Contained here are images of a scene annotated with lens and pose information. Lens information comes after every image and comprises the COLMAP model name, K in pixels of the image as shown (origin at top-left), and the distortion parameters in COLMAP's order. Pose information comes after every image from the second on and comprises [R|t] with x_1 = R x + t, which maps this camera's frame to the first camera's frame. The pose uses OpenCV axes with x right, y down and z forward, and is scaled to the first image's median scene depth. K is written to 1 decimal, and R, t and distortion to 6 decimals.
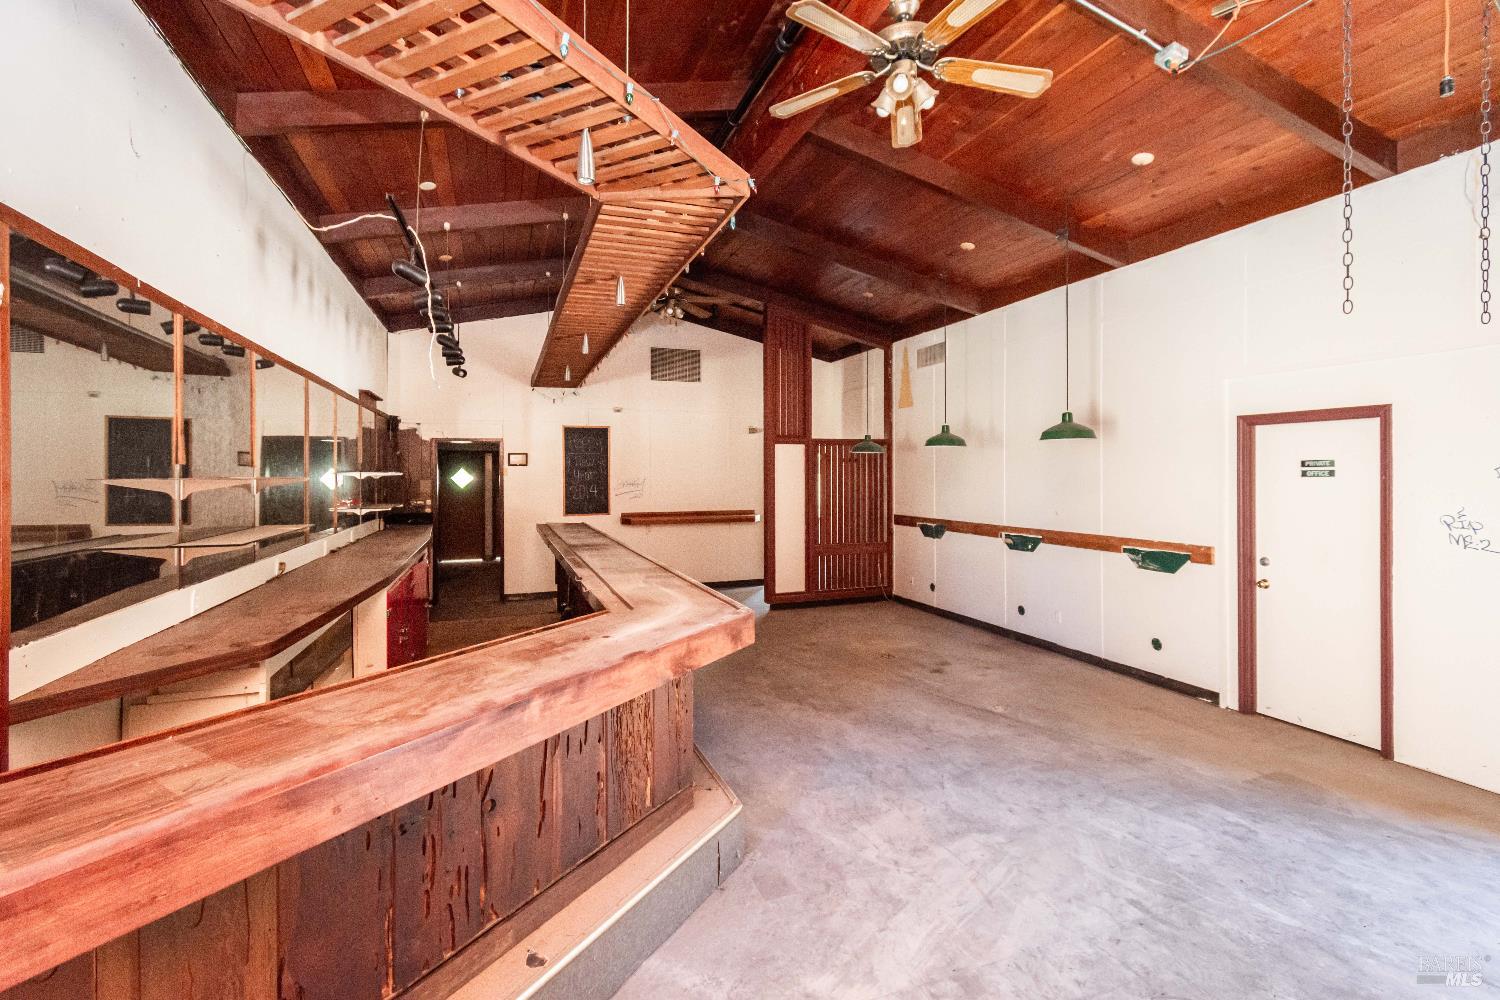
lens RADIAL K [[676.8, 0, 767.3], [0, 676.8, 480.0], [0, 0, 1]] dist [0.003873, -0.000629]
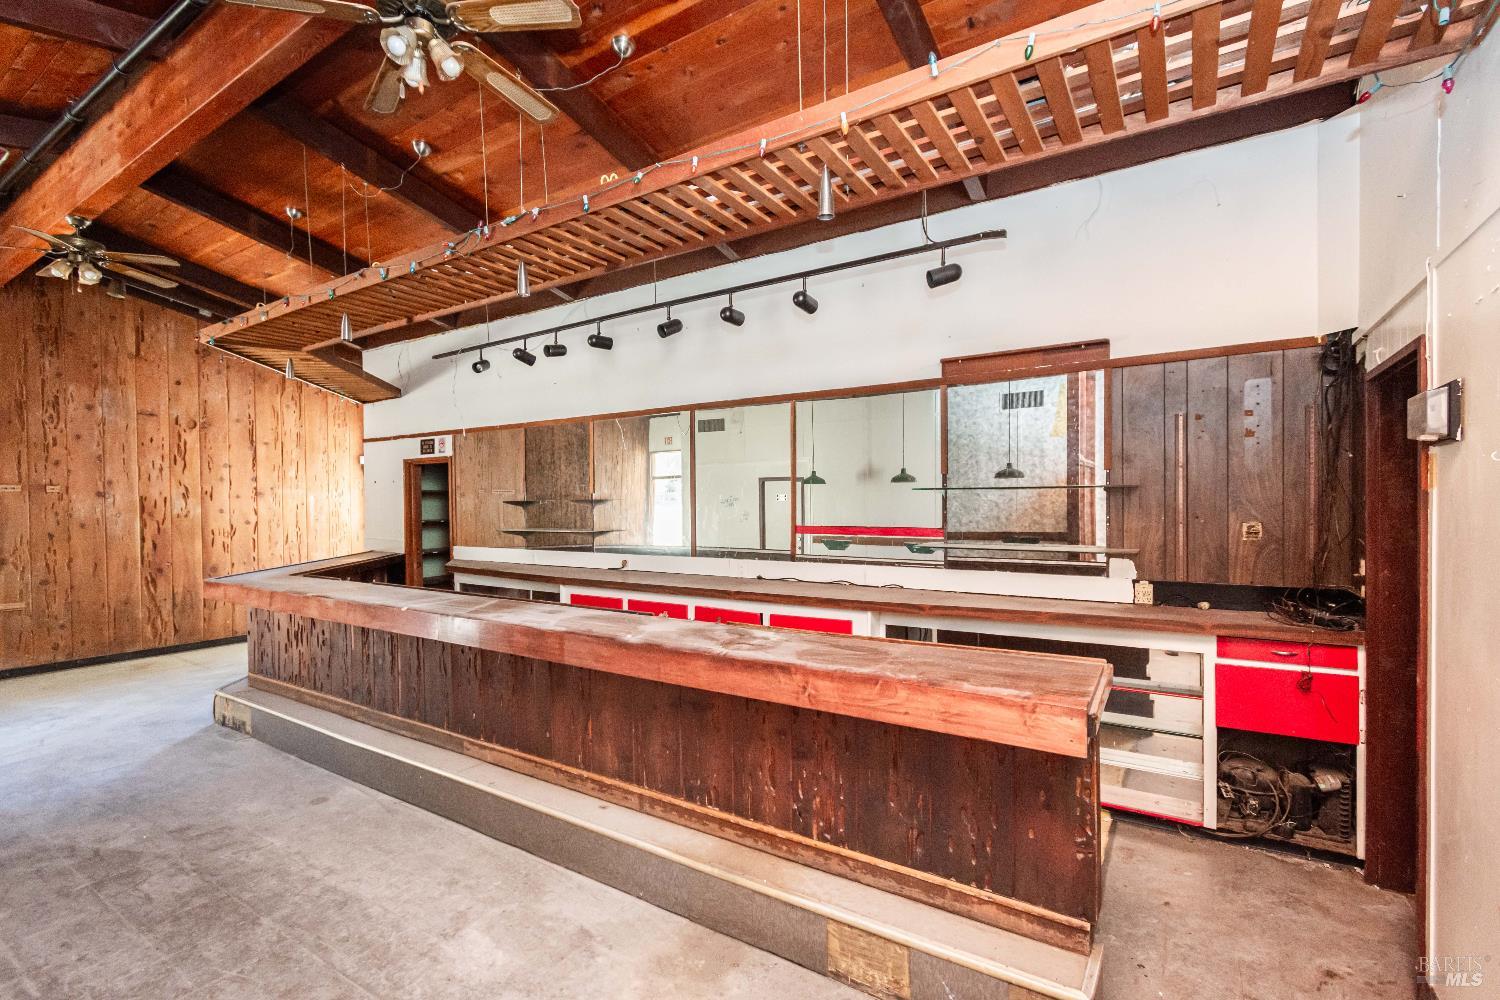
lens RADIAL K [[676.8, 0, 726.0], [0, 676.8, 498.4], [0, 0, 1]] dist [0.003873, -0.000629]
pose [[-0.813440, 0.008137, -0.581591, -0.040553], [0.006199, 0.999967, 0.005321, -0.006033], [0.581615, 0.000723, -0.813464, 1.141547]]
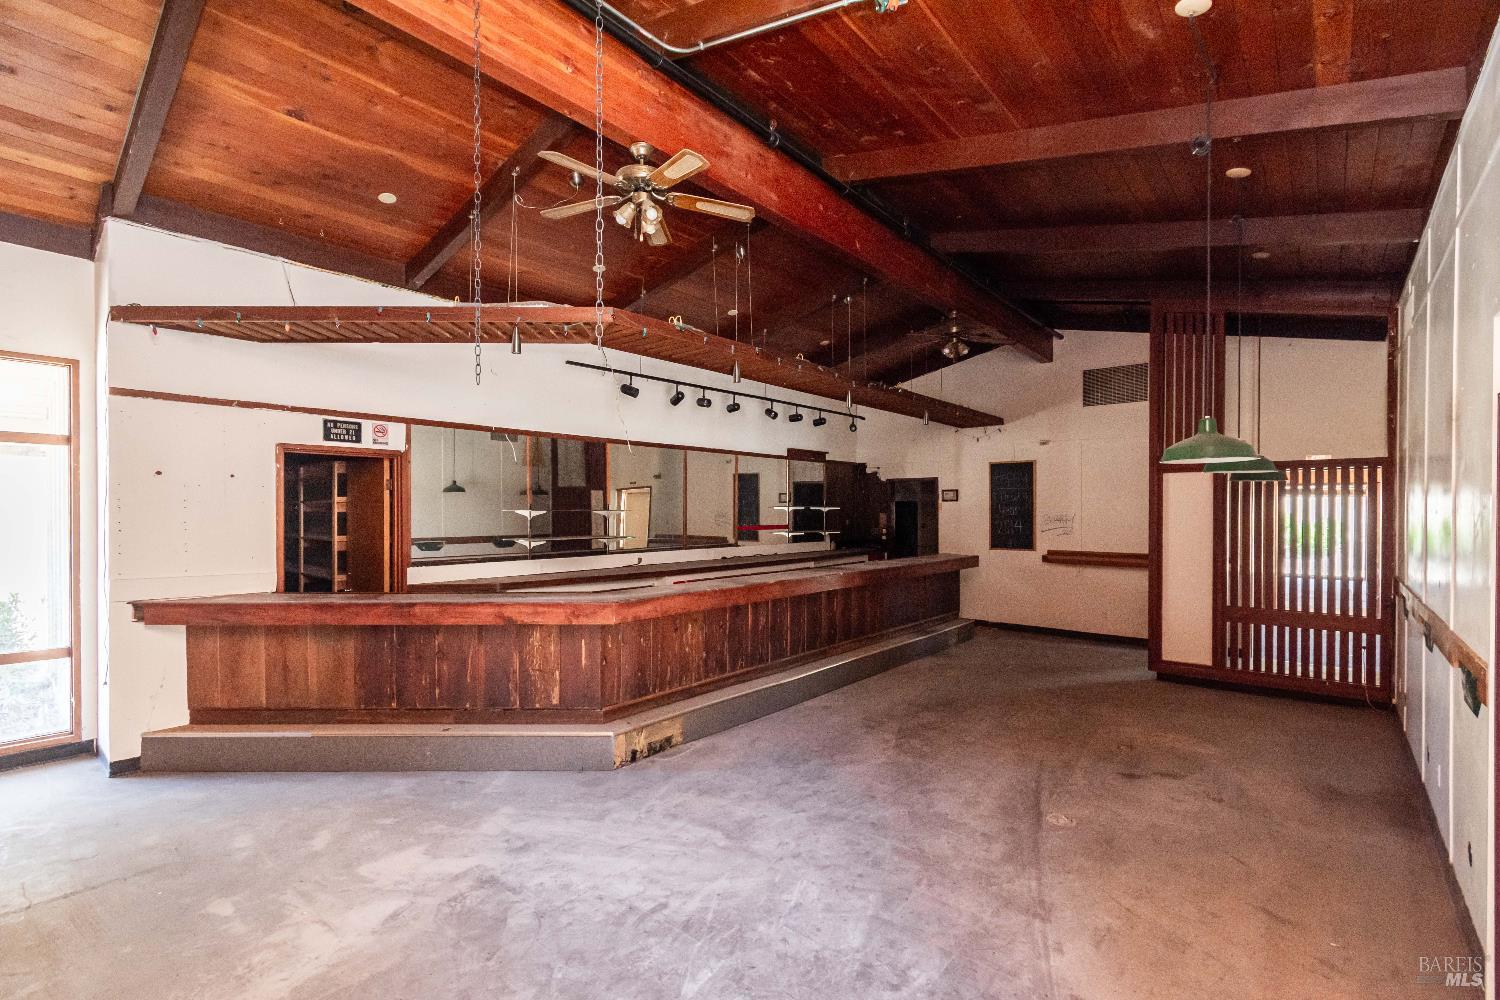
lens RADIAL K [[676.8, 0, 737.0], [0, 676.8, 511.7], [0, 0, 1]] dist [0.003873, -0.000629]
pose [[0.481593, 0.008685, -0.876352, 0.489988], [-0.011083, 0.999931, 0.003819, -0.004626], [0.876325, 0.007873, 0.481657, 0.182030]]
